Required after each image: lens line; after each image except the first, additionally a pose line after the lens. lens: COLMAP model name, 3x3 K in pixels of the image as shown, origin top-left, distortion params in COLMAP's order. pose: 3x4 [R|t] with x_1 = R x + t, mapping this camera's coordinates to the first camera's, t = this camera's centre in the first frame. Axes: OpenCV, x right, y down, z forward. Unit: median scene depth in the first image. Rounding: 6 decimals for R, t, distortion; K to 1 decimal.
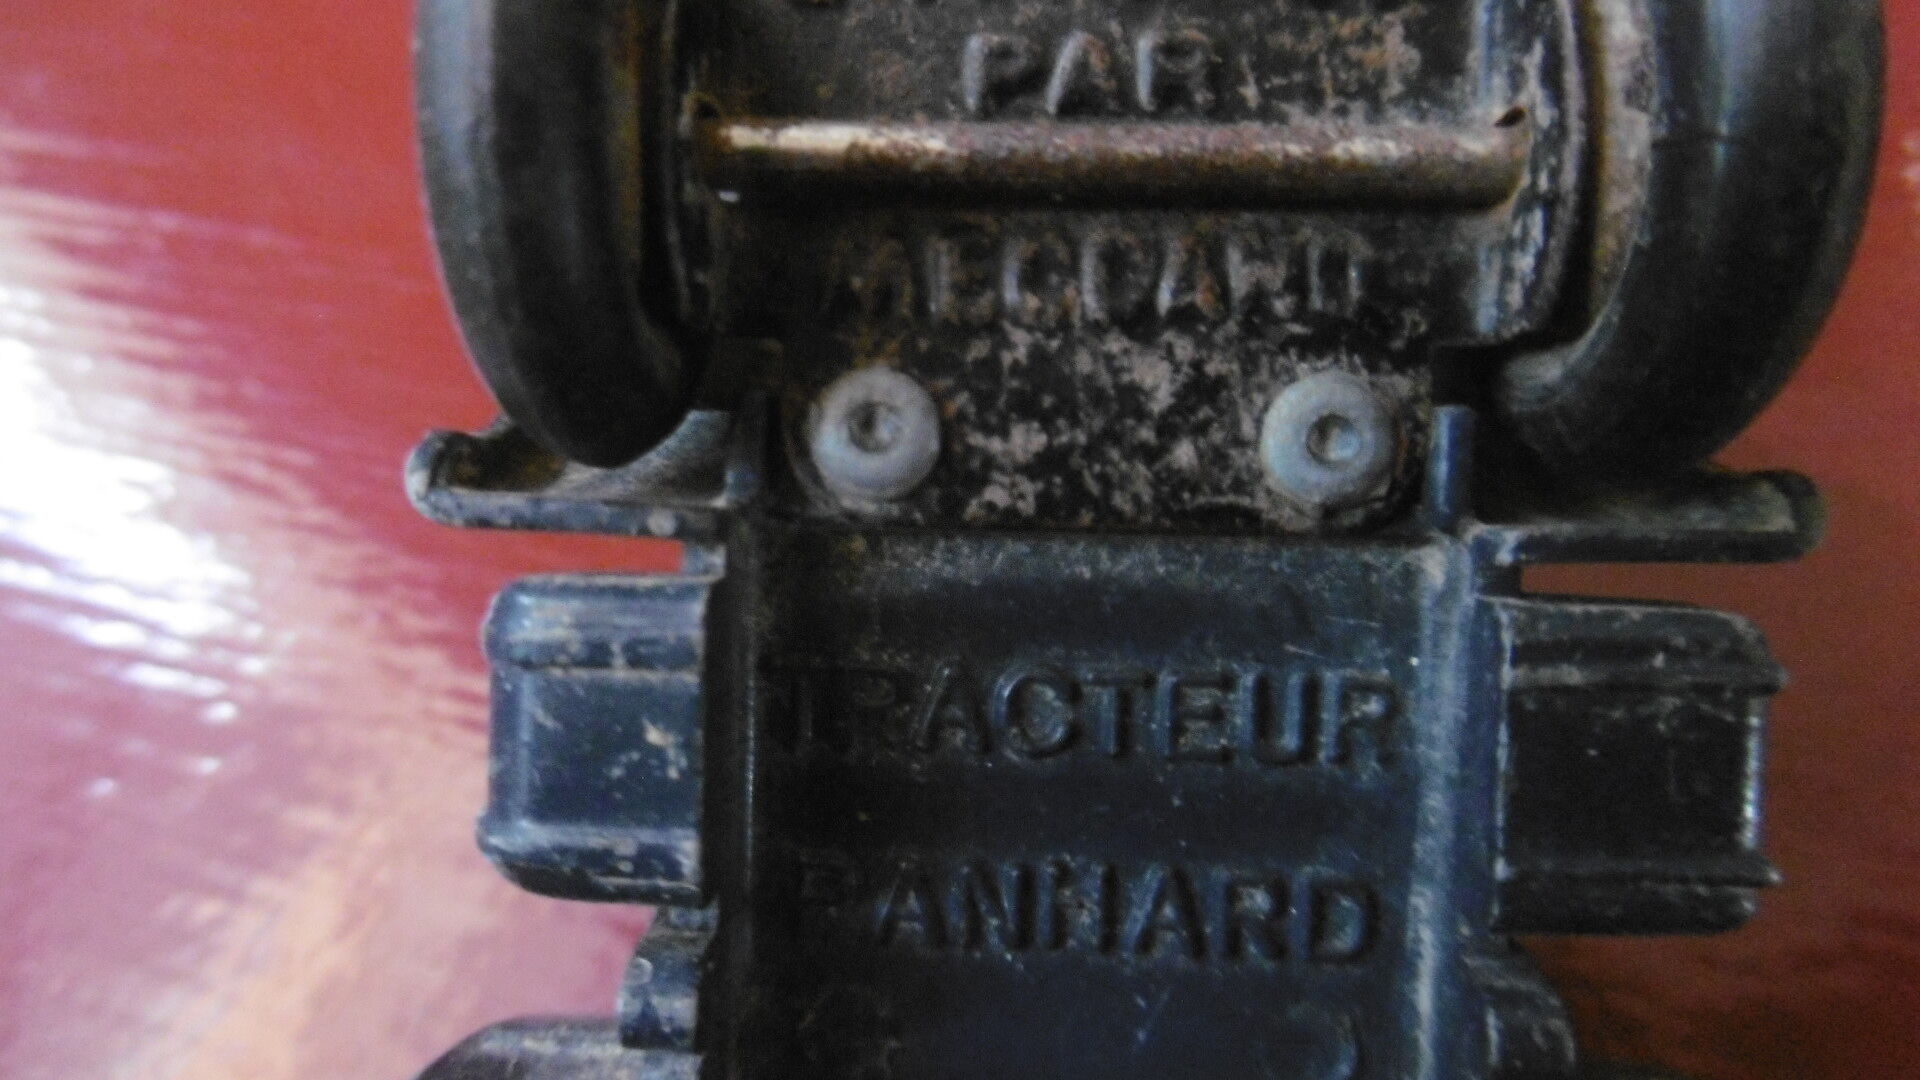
lens RADIAL K [[1361.0, 0, 960.6], [0, 1361.0, 539.1], [0, 0, 1]] dist [-0.009542, 0.003682]
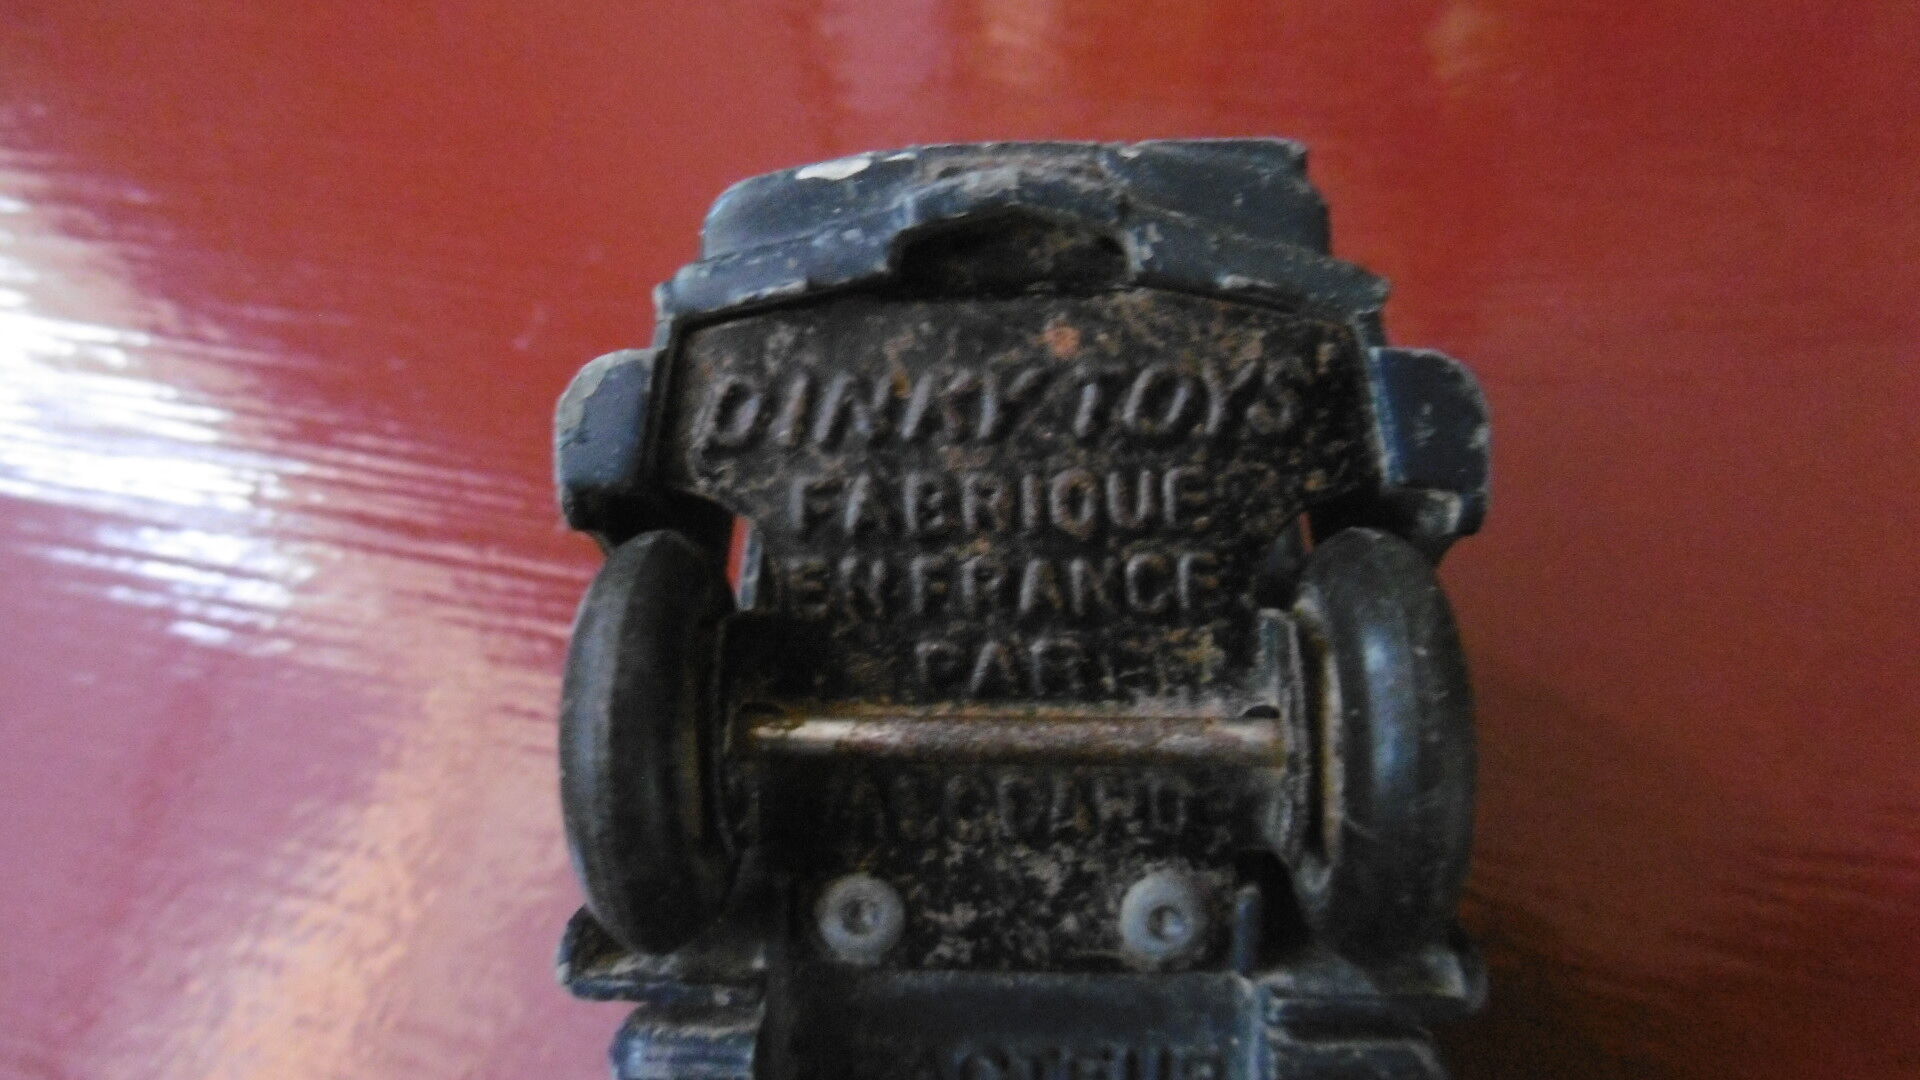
lens RADIAL K [[1361.0, 0, 959.4], [0, 1361.0, 541.8], [0, 0, 1]] dist [-0.009542, 0.003682]
pose [[0.999392, -0.026732, -0.022374, 0.088681], [0.028036, 0.997798, 0.060114, -0.571578], [0.020718, -0.060704, 0.997941, -0.459900]]
